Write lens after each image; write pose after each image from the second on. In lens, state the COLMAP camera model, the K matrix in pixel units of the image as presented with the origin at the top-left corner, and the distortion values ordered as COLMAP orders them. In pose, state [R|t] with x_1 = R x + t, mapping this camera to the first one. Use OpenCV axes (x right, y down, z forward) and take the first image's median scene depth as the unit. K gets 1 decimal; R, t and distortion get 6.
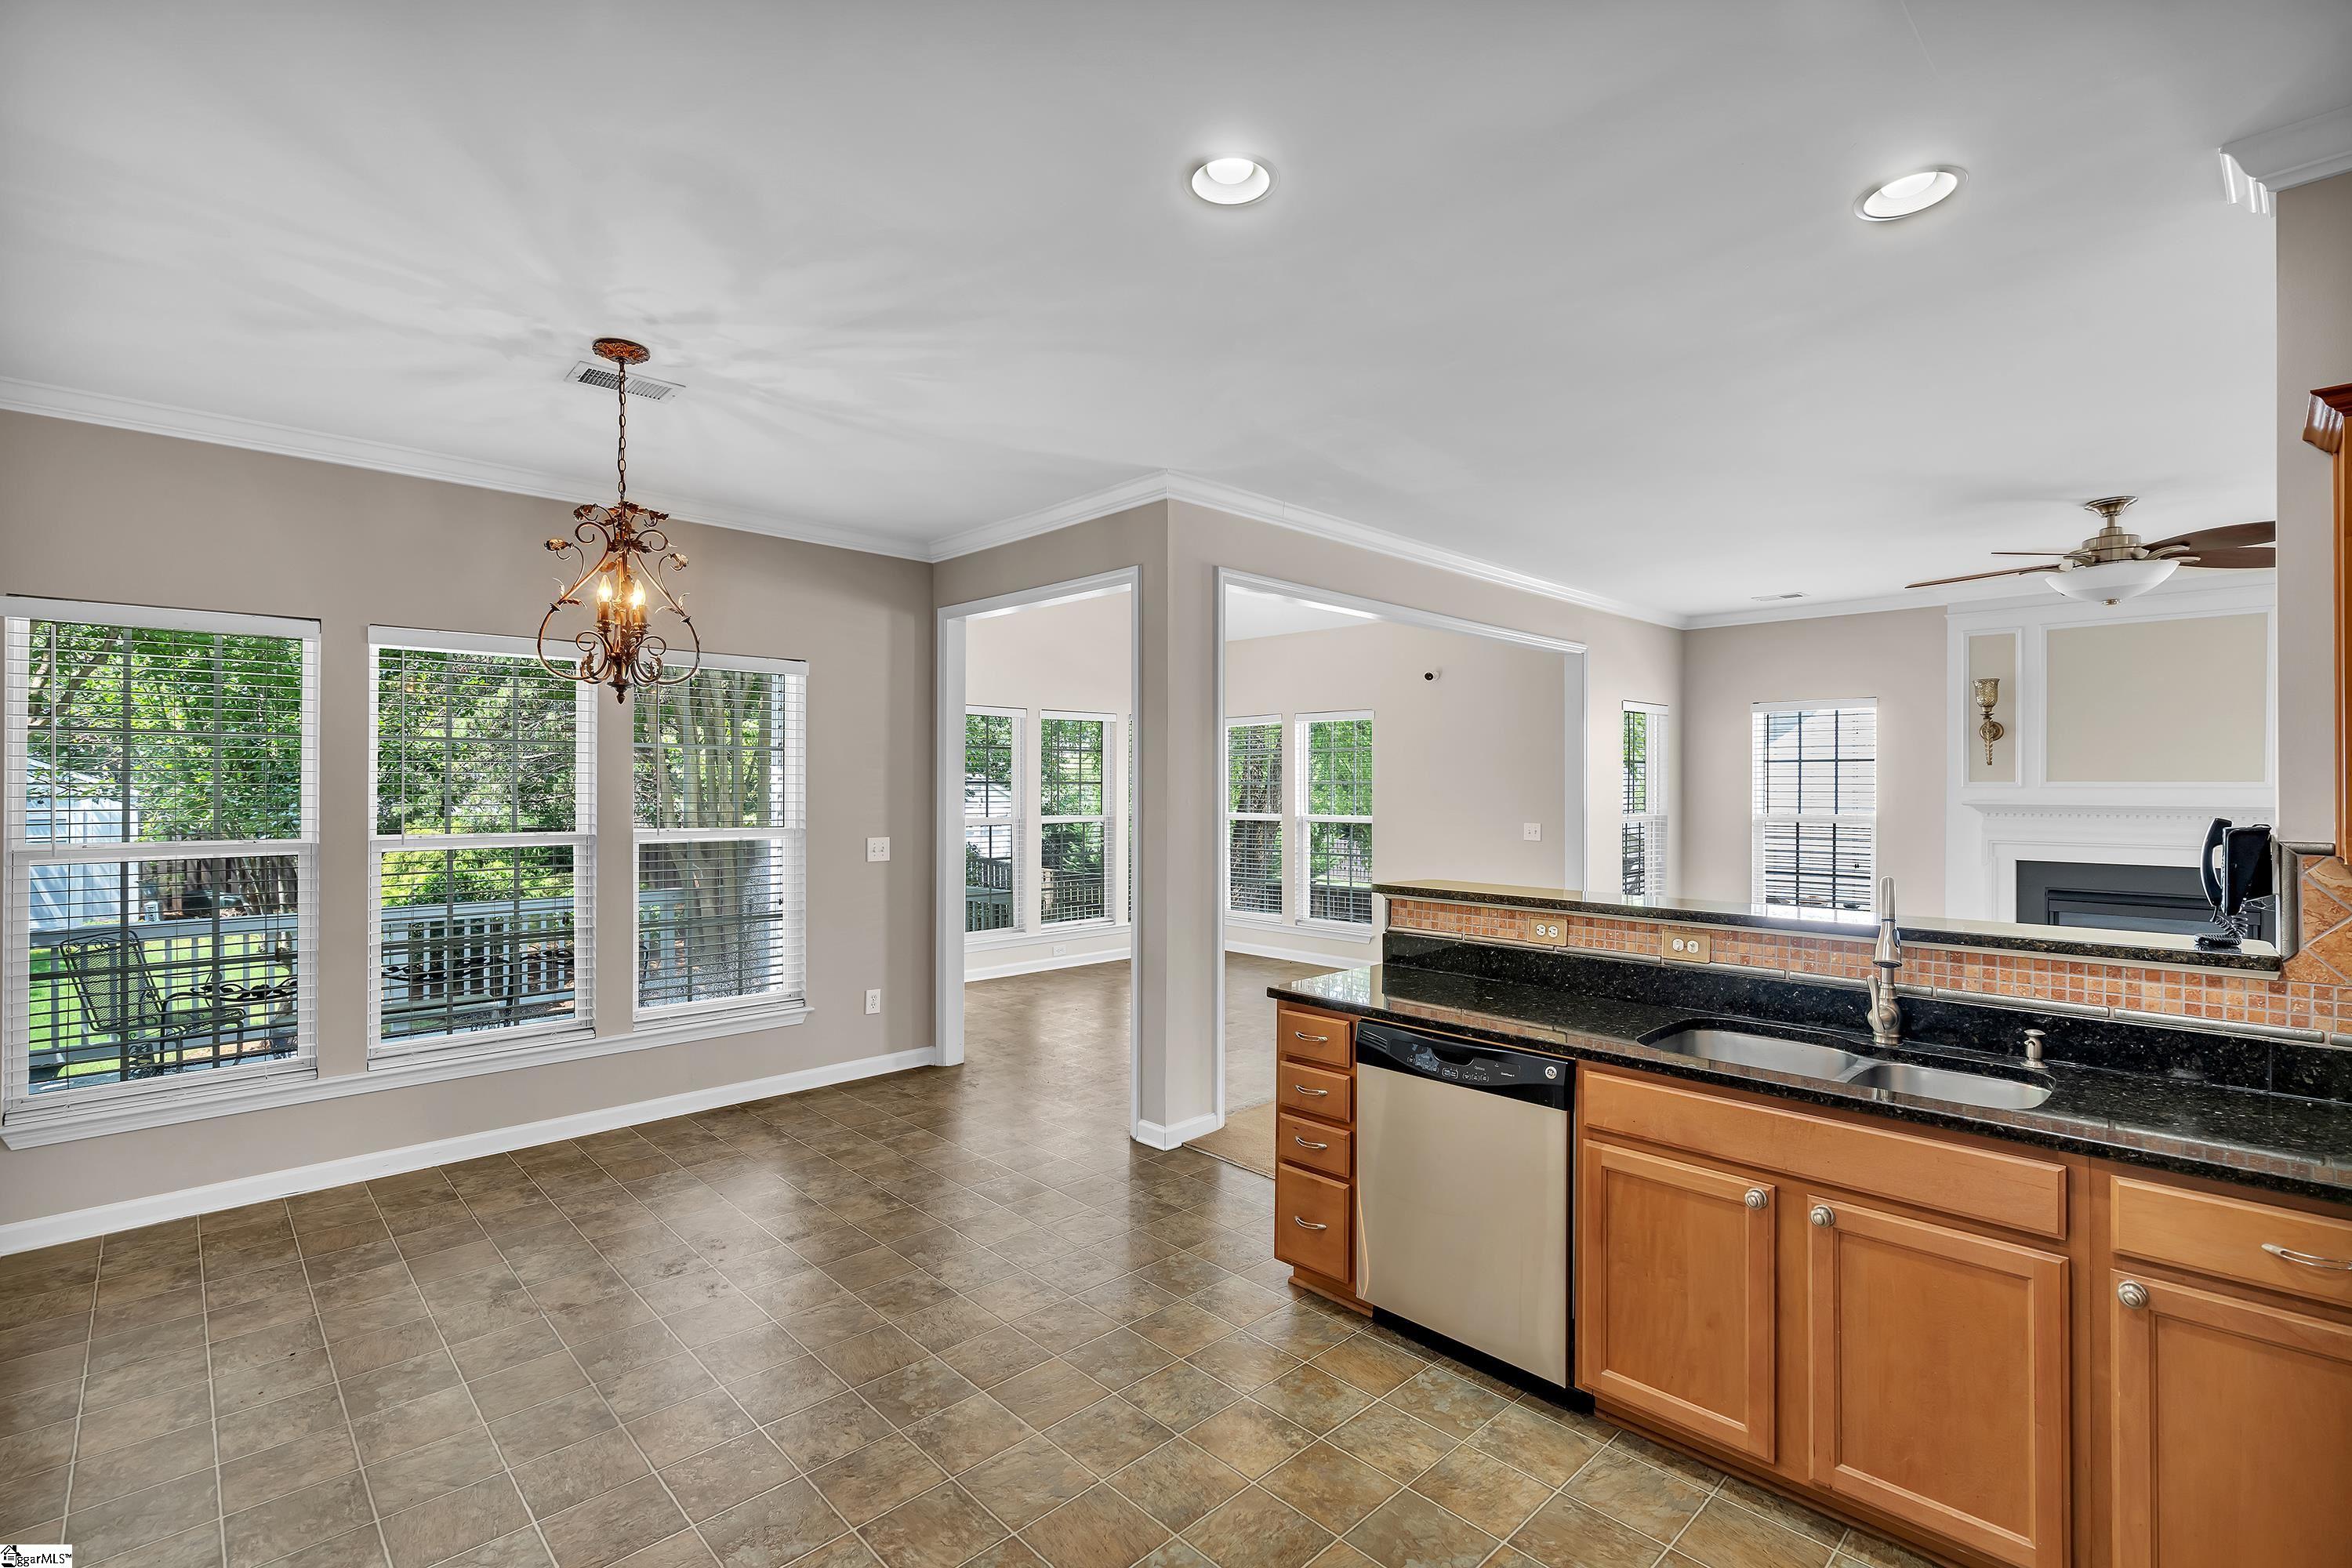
lens RADIAL K [[1065.9, 0, 1175.1], [0, 1065.9, 784.3], [0, 0, 1]] dist [0.000034, 0.000251]
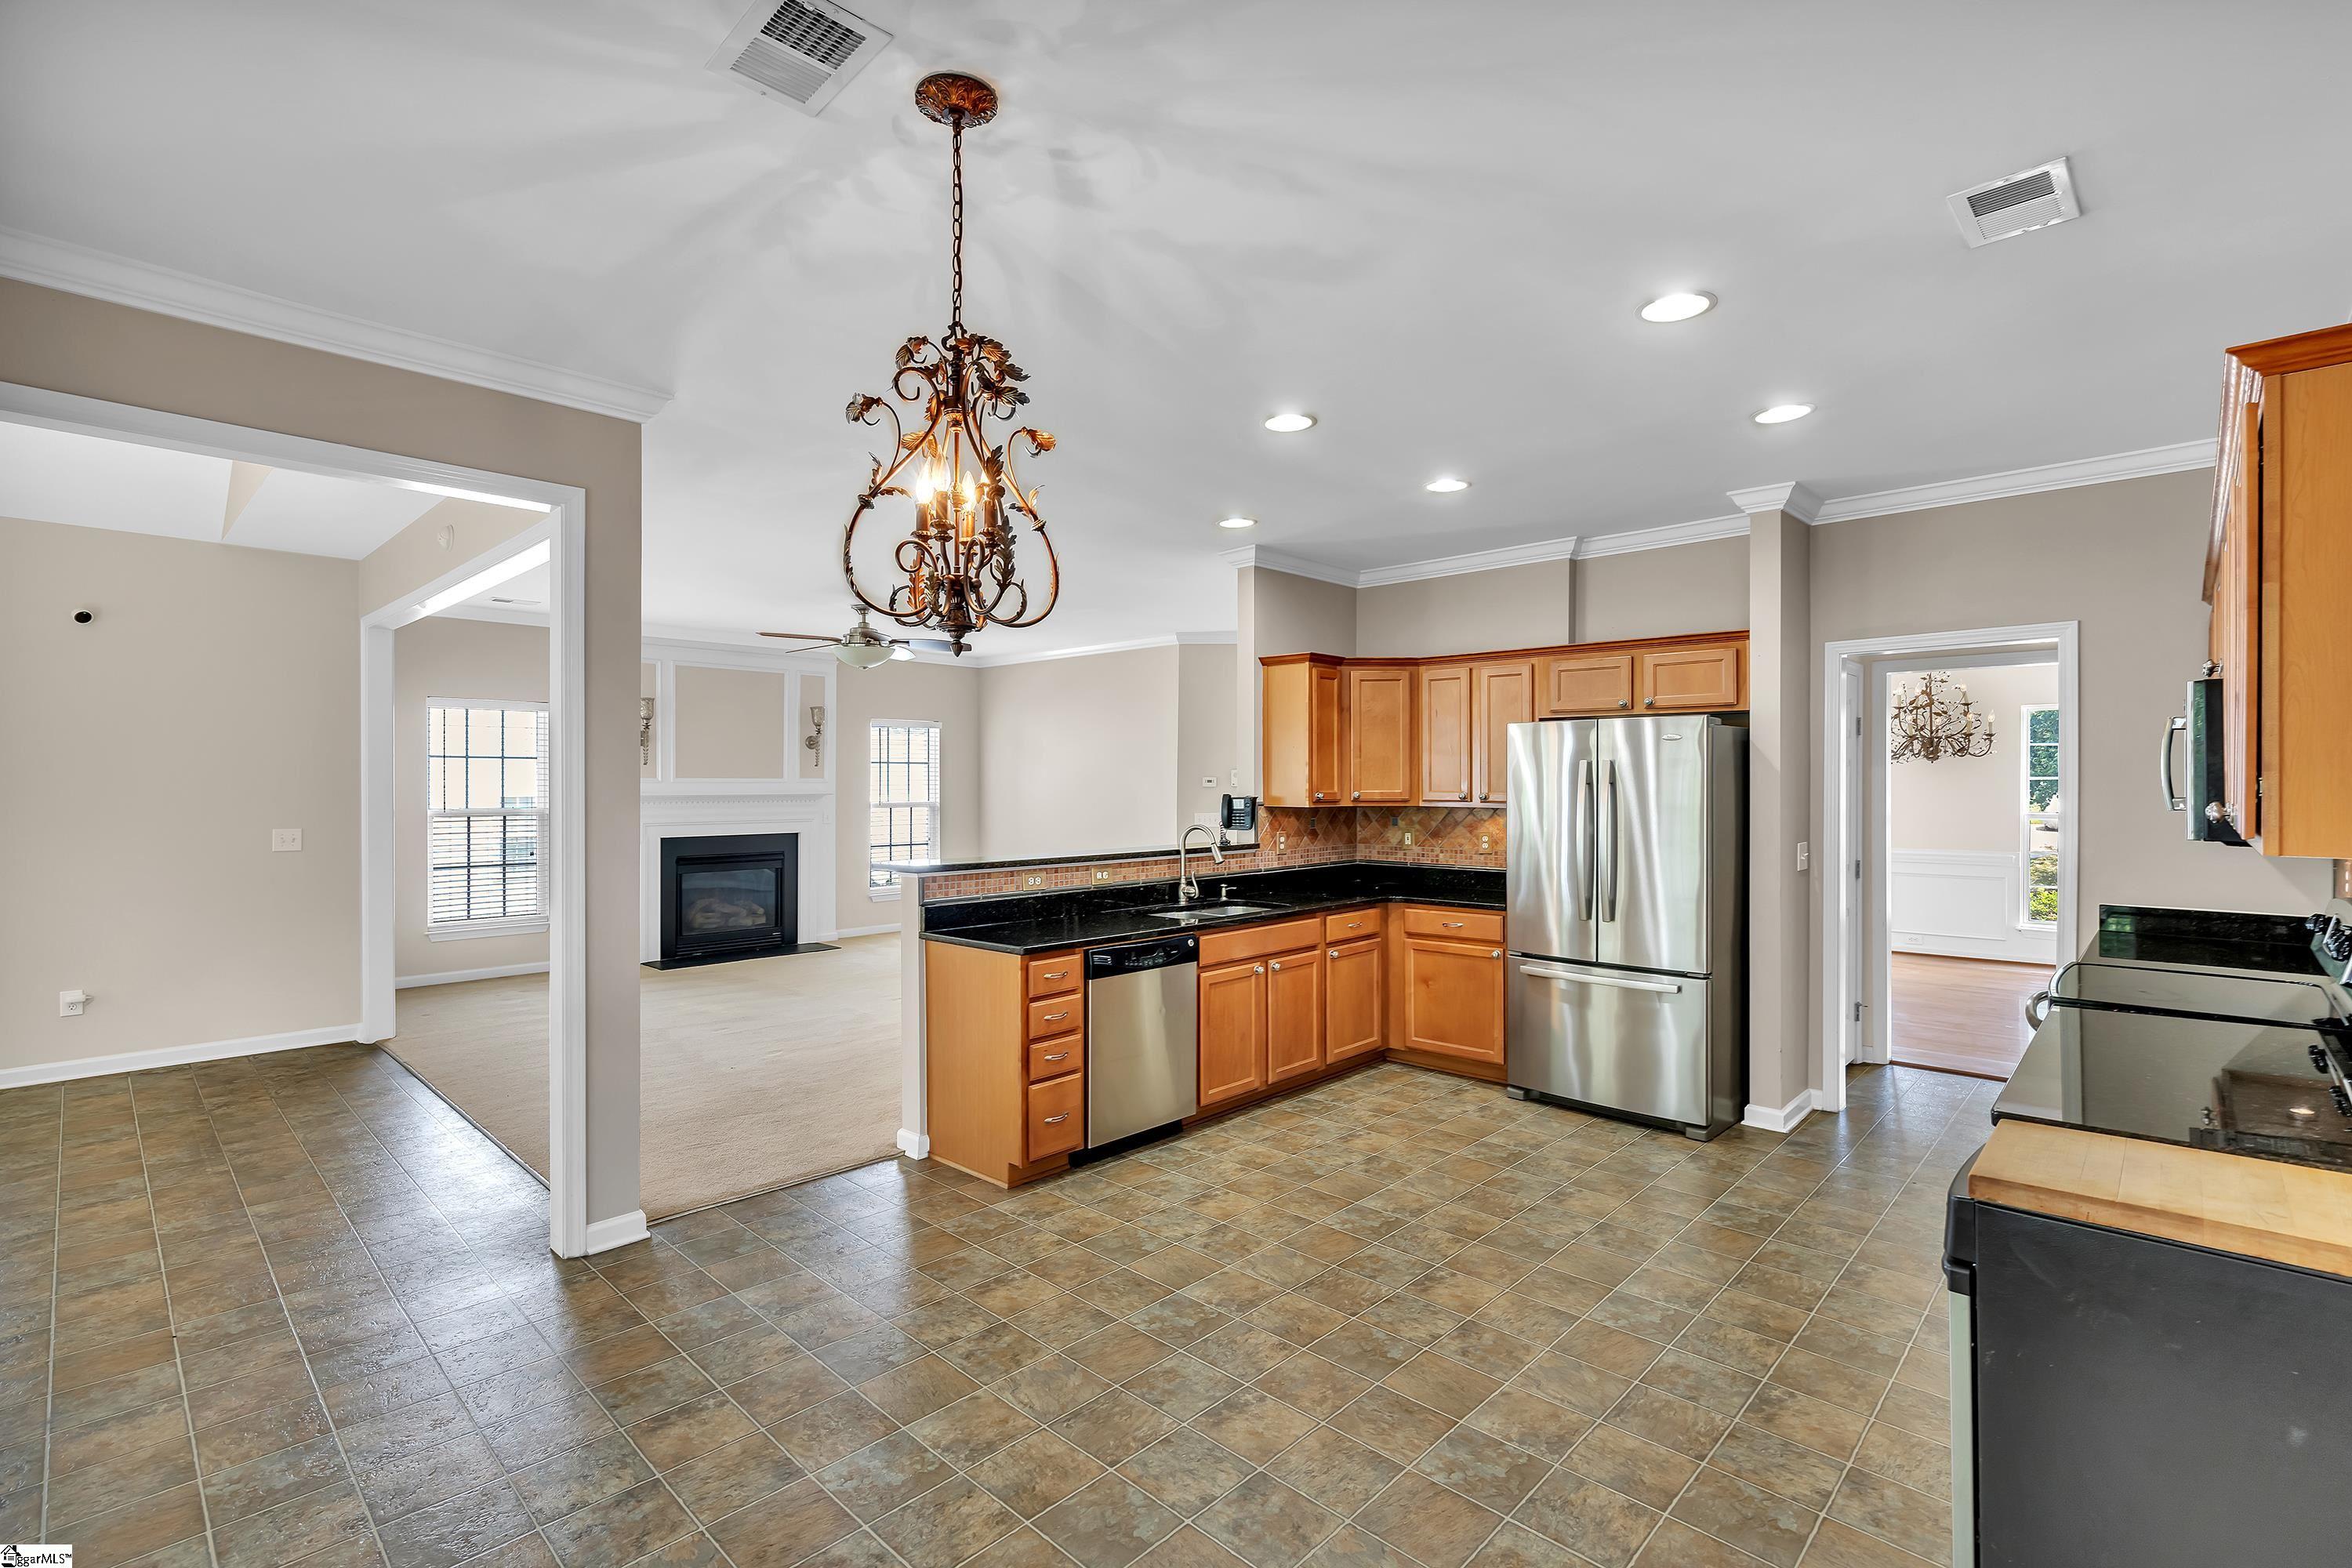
lens RADIAL K [[1065.9, 0, 1168.3], [0, 1065.9, 782.4], [0, 0, 1]] dist [0.000034, 0.000251]
pose [[-0.039450, -0.002701, 0.999218, -1.288129], [-0.001642, 0.999995, 0.002639, -0.003042], [-0.999220, -0.001537, -0.039454, 0.997234]]
